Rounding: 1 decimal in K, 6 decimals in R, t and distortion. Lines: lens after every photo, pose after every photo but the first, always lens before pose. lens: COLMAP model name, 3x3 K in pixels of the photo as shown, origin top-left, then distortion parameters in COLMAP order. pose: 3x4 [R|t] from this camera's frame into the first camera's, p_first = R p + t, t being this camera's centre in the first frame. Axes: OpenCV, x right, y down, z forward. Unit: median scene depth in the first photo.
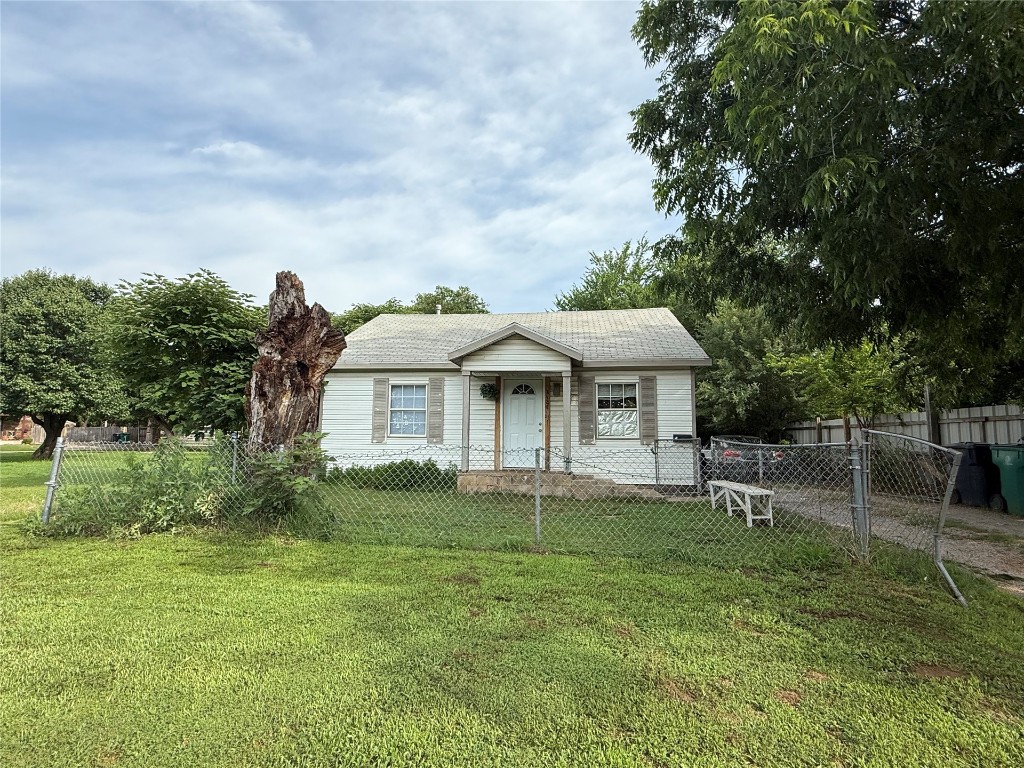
lens RADIAL K [[518.4, 0, 512.0], [0, 518.4, 384.0], [0, 0, 1]] dist [0.001364, 0.000181]
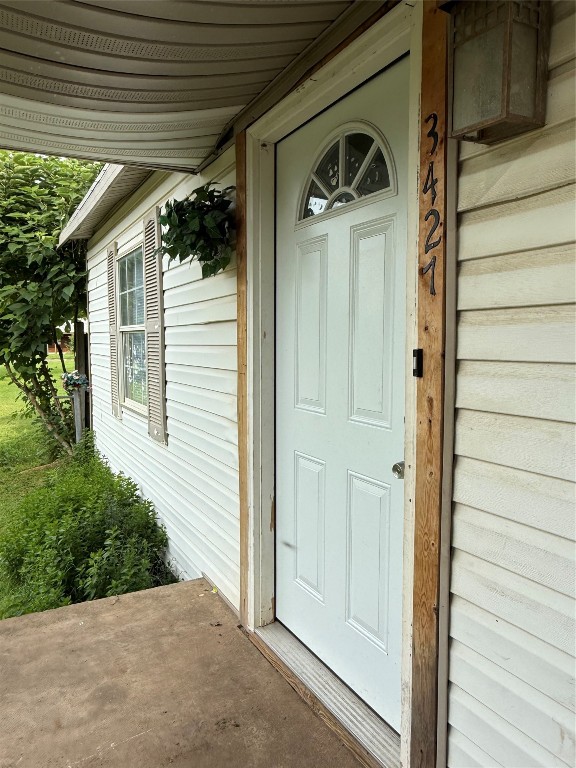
lens RADIAL K [[534.2, 0, 288.0], [0, 534.2, 384.0], [0, 0, 1]] dist [-0.006999, -0.001342]
pose [[0.581224, 0.057089, -0.811738, 0.155236], [0.087126, 0.987436, 0.131830, 0.053684], [0.809066, -0.147346, 0.568948, 0.995768]]
